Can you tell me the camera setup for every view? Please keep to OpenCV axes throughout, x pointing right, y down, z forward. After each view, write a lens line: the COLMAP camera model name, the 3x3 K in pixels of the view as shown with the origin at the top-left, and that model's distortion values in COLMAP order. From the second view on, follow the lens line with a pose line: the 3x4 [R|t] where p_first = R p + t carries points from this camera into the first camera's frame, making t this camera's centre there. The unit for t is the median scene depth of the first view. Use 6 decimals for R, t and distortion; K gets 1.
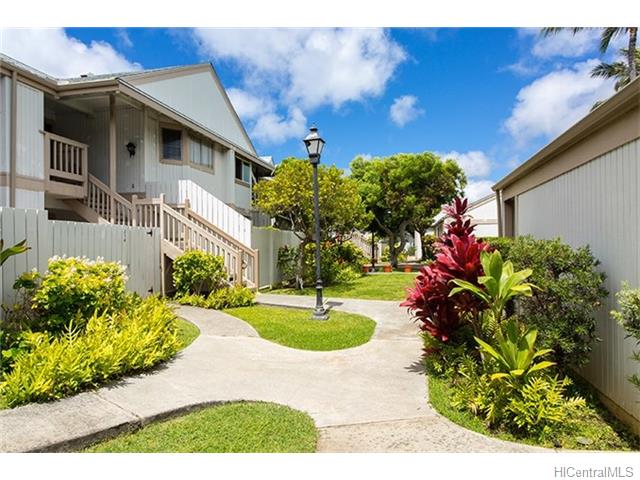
lens RADIAL K [[422.6, 0, 320.0], [0, 422.6, 240.0], [0, 0, 1]] dist [0.004727, 0.002783]
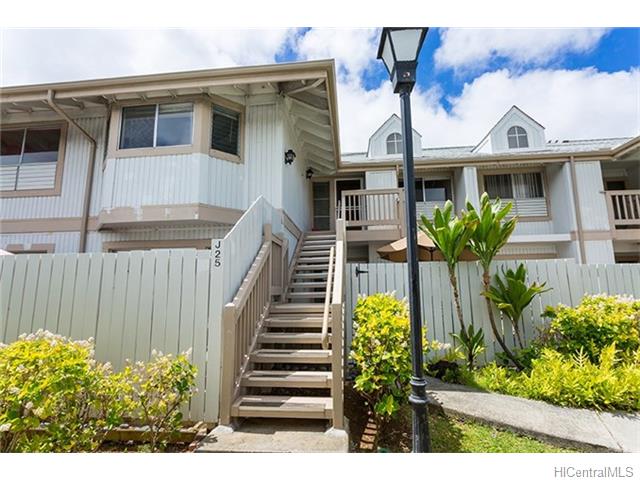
lens RADIAL K [[325.7, 0, 320.0], [0, 325.7, 240.0], [0, 0, 1]] dist [0.000158, 0.001025]
pose [[0.113269, -0.149536, -0.982247, 0.176496], [0.026434, 0.988713, -0.147472, 0.001093], [0.993213, -0.009261, 0.115943, 0.077411]]
